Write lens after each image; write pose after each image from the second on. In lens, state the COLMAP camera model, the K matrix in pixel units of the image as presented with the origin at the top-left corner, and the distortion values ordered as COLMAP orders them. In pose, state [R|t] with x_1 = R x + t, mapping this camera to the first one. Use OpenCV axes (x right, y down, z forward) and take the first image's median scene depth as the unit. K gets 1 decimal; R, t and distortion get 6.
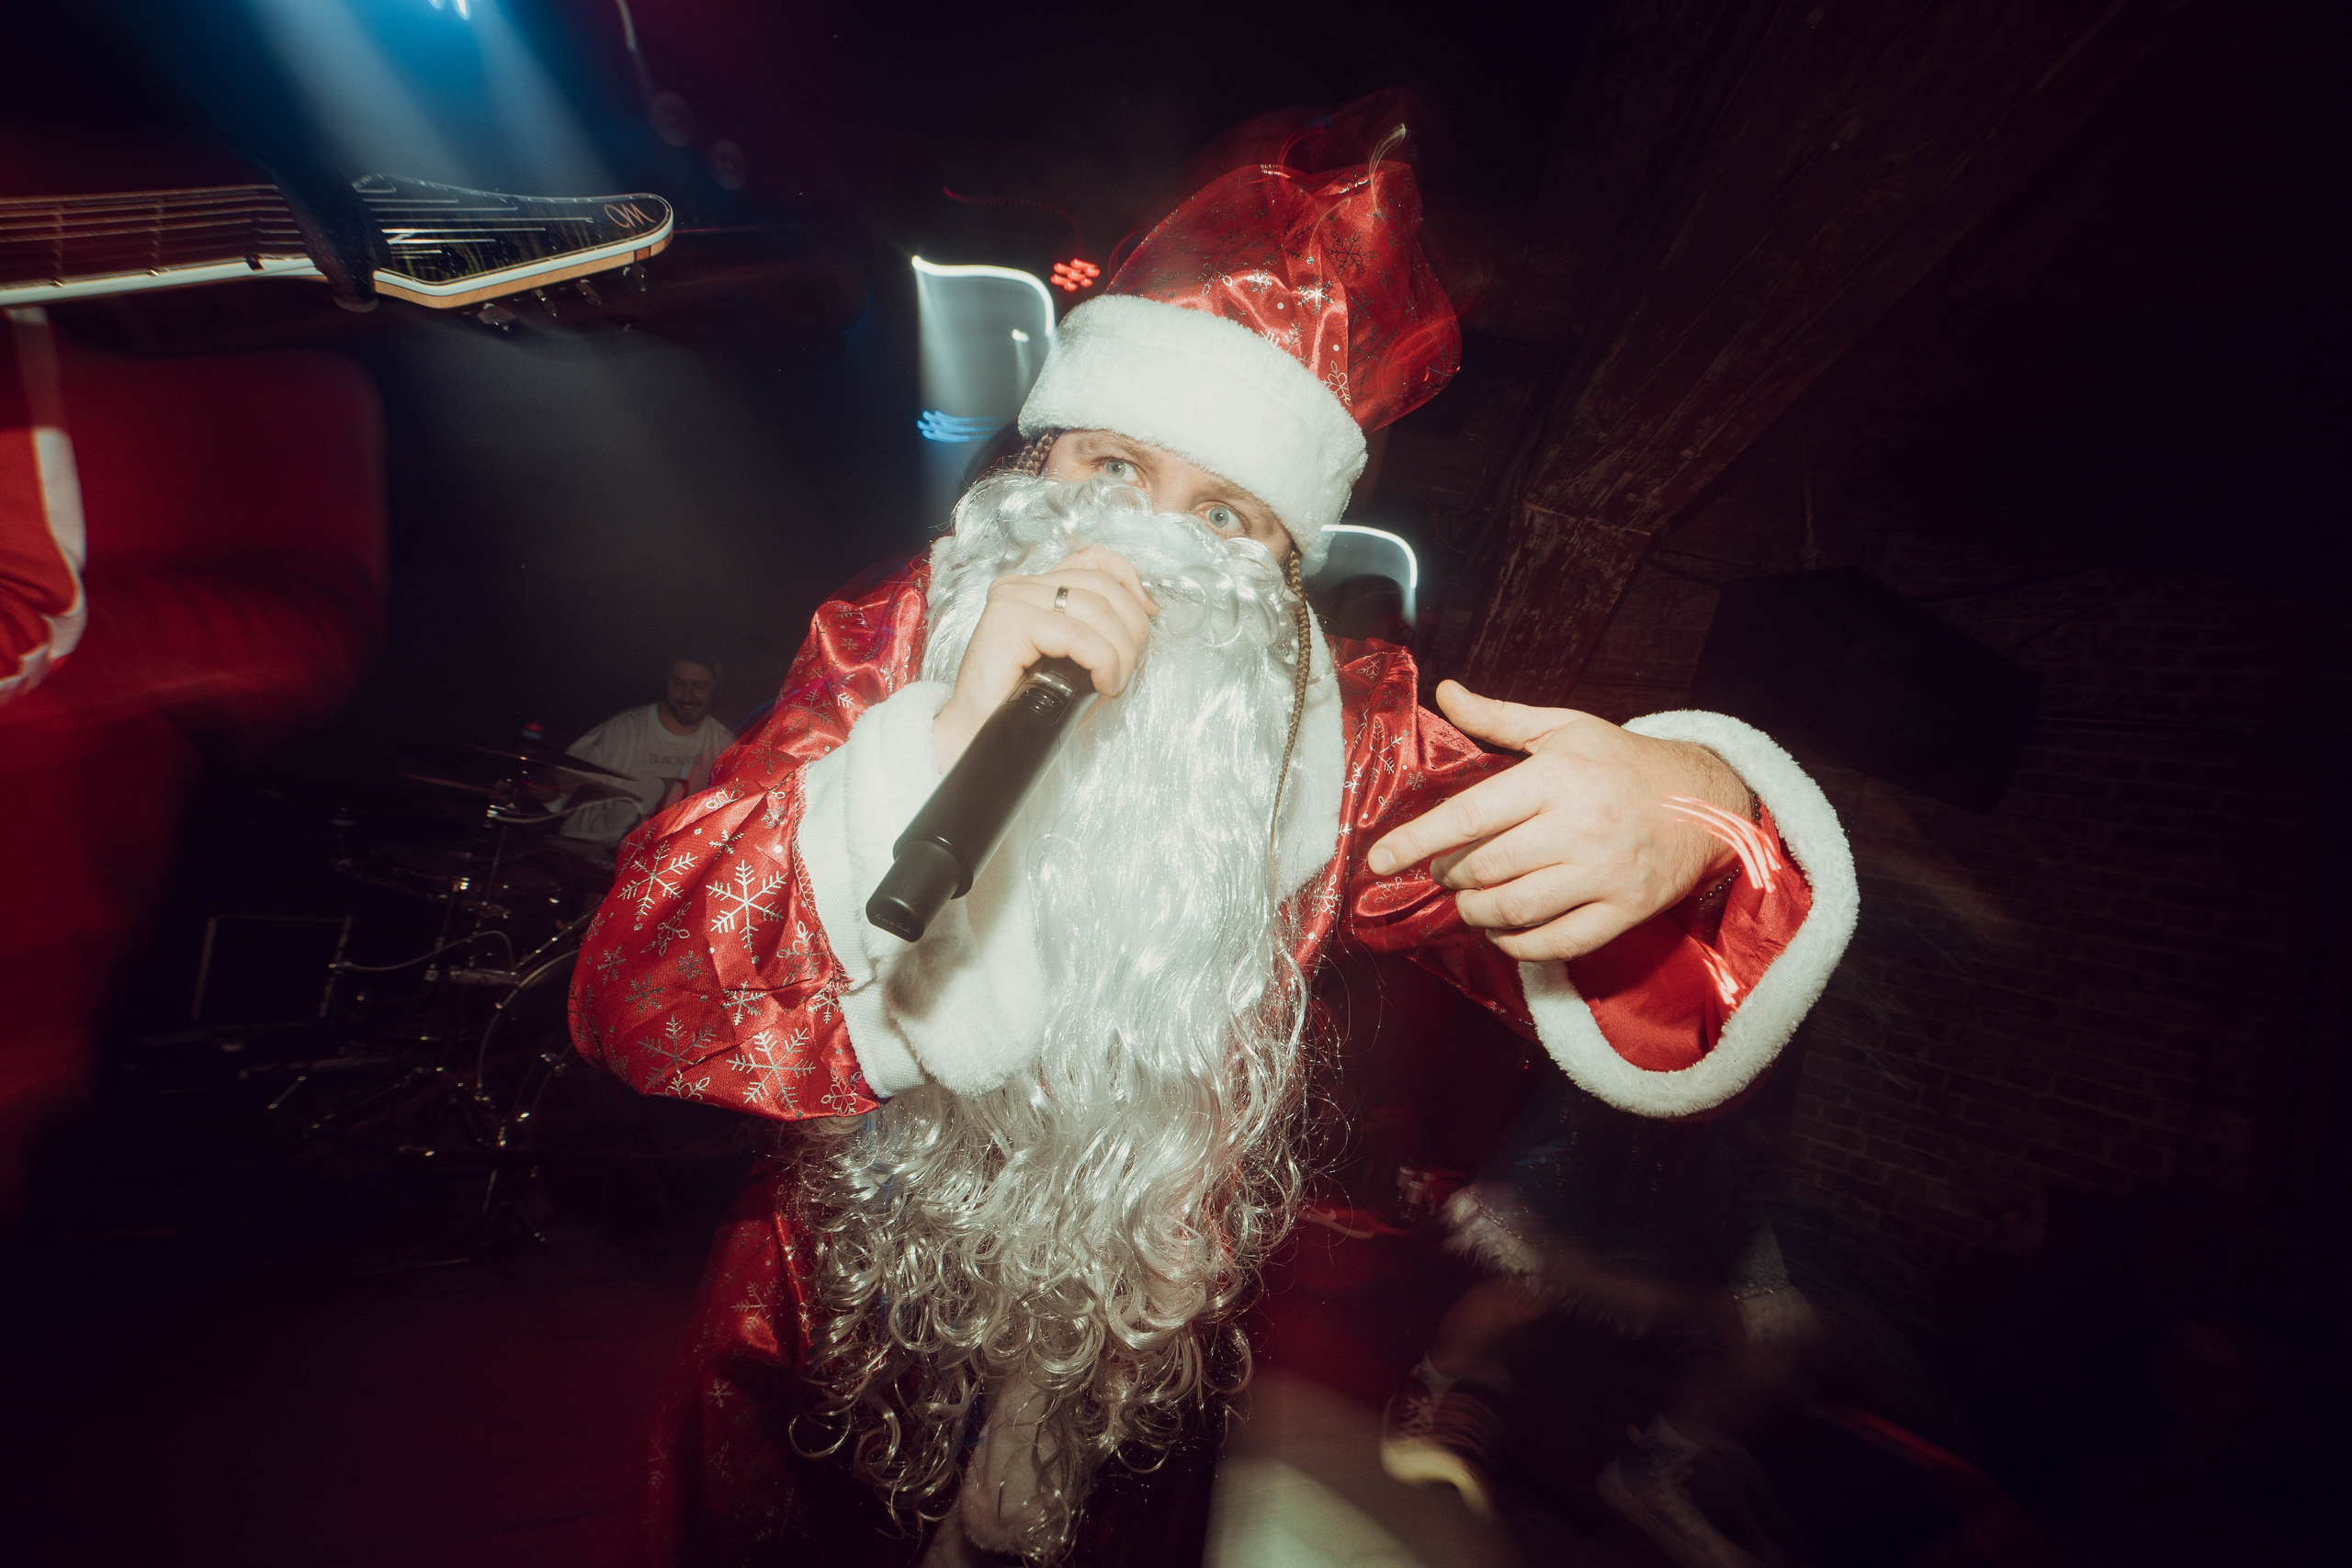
lens RADIAL K [[988.8, 0, 1177.8], [0, 988.8, 778.1], [0, 0, 1]] dist [-0.087546, 0.040932]
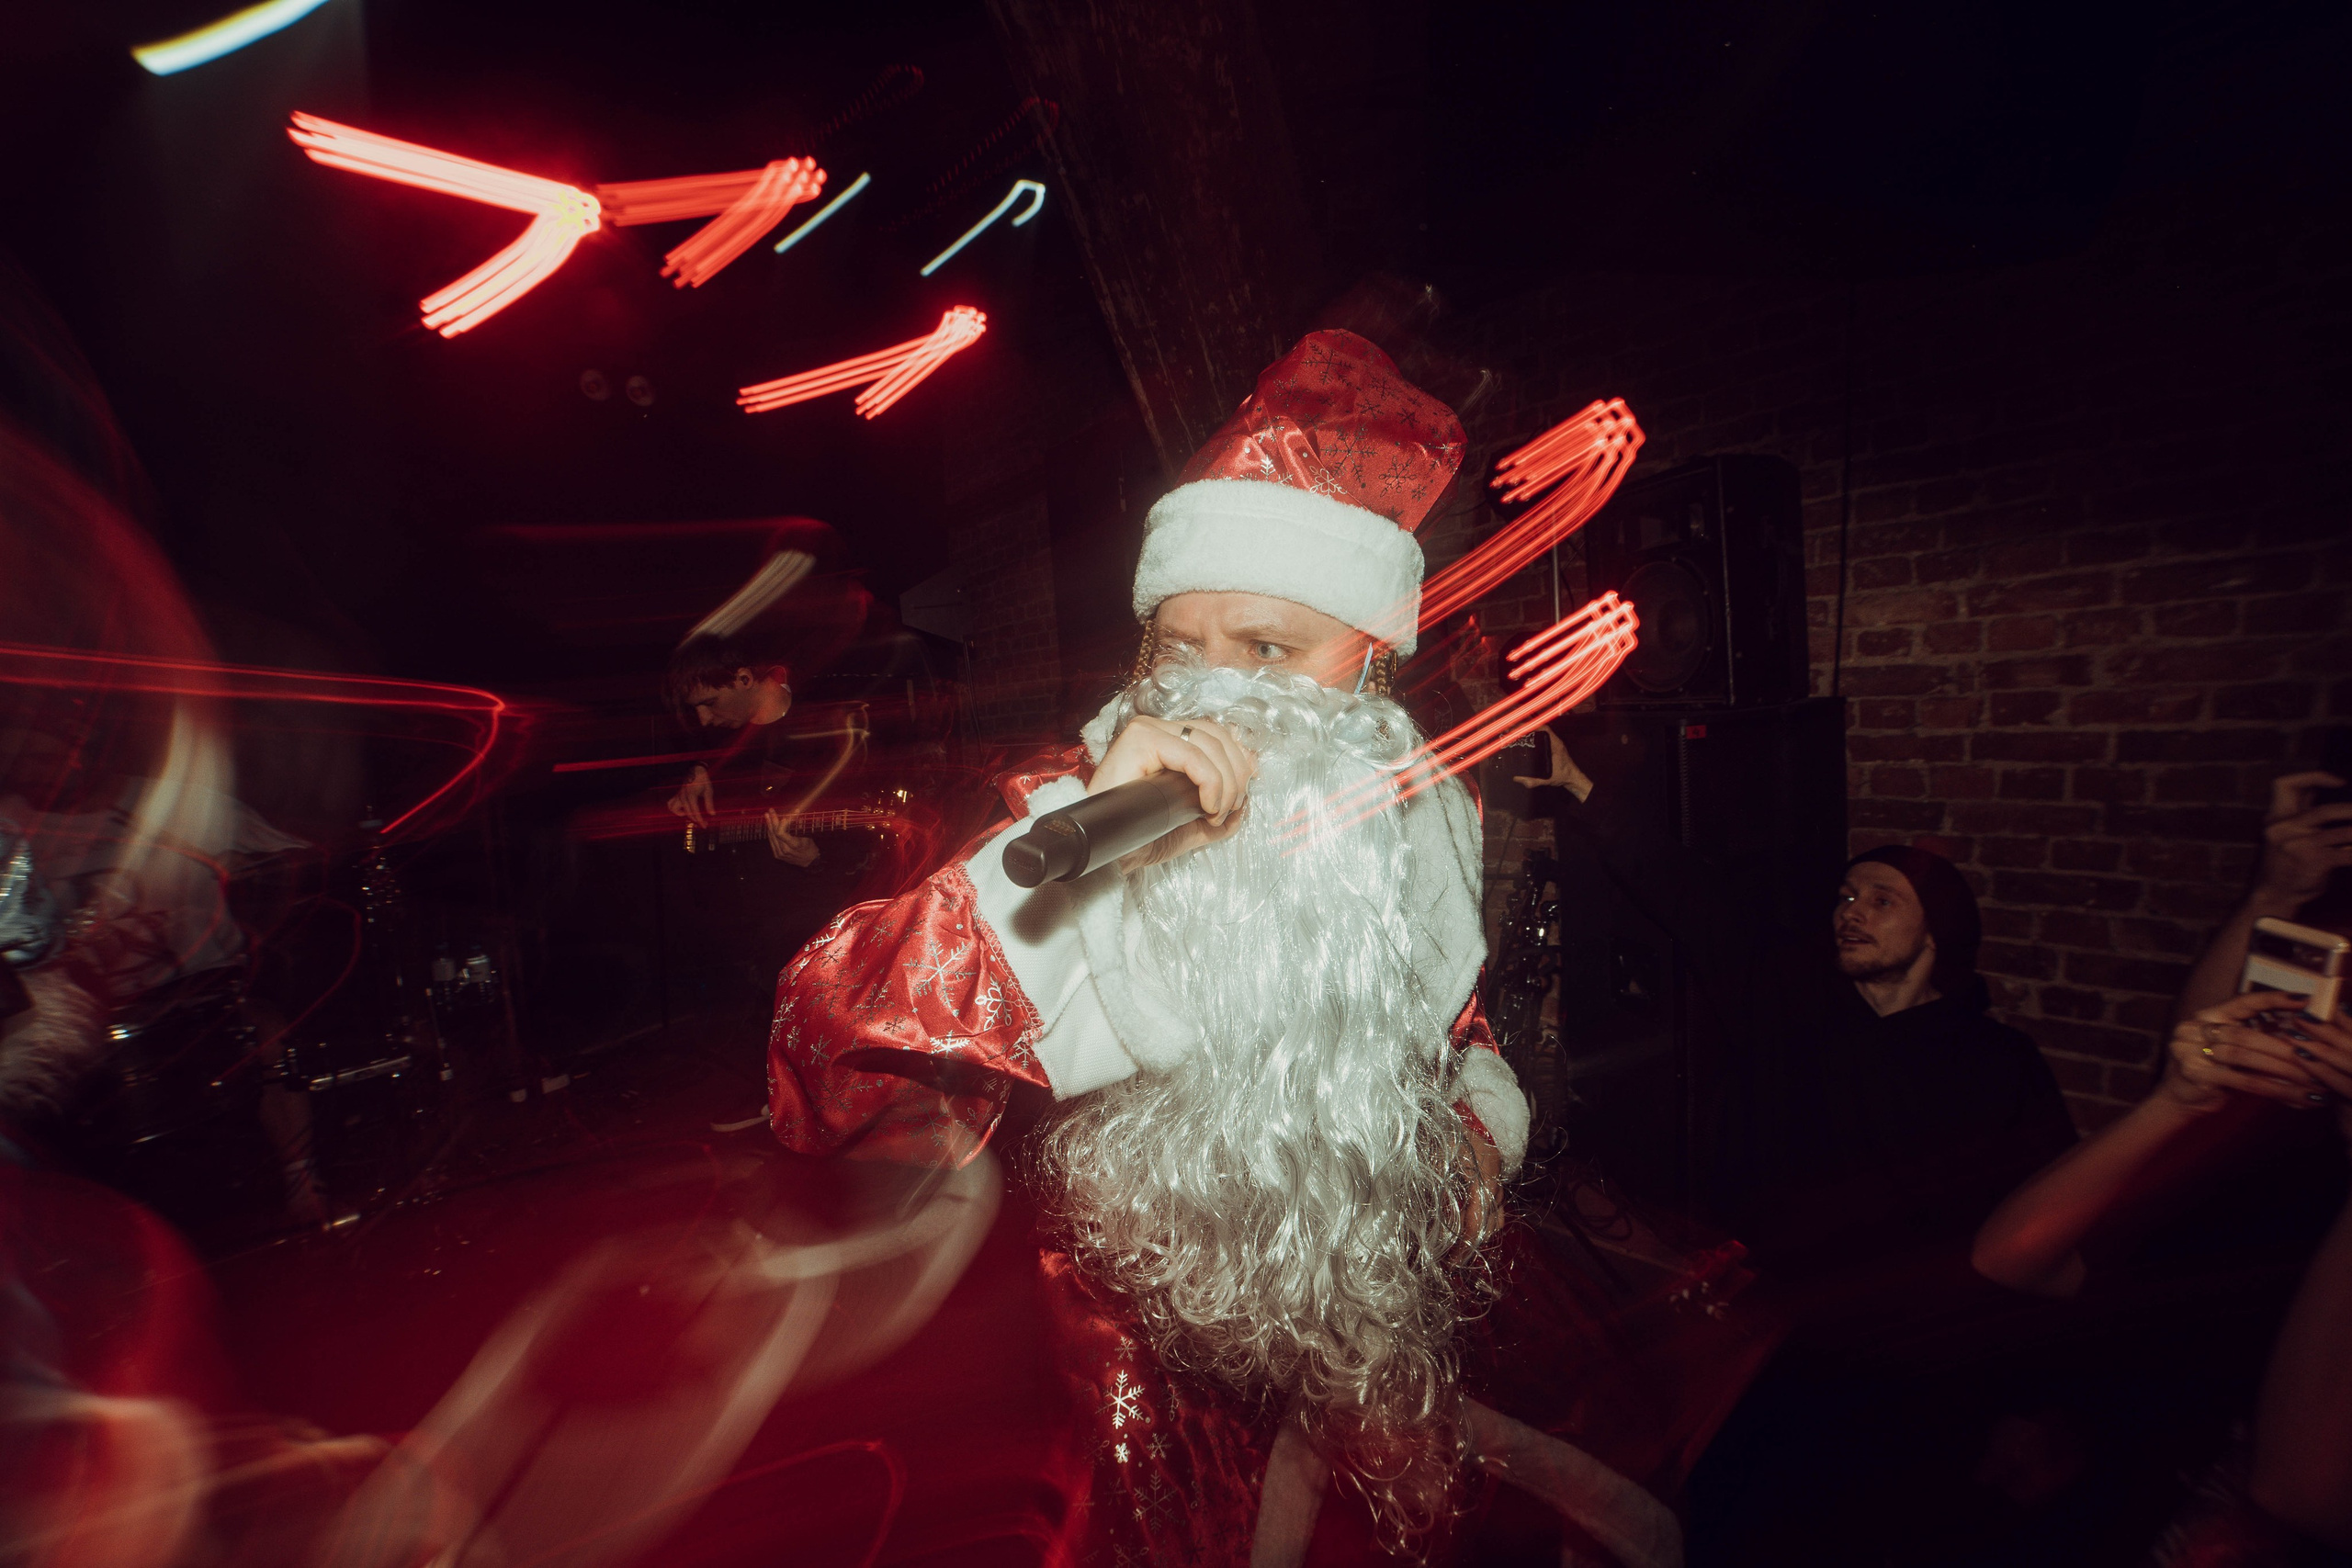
lens RADIAL K [[965.5, 0, 1179.5], [0, 965.5, 795.0], [0, 0, 1]] dist [-0.099296, 0.034594]
pose [[0.940869, -0.295060, -0.166447, 0.365641], [0.315514, 0.942120, 0.113407, 0.106811], [0.123351, -0.159218, 0.979507, 0.392012]]
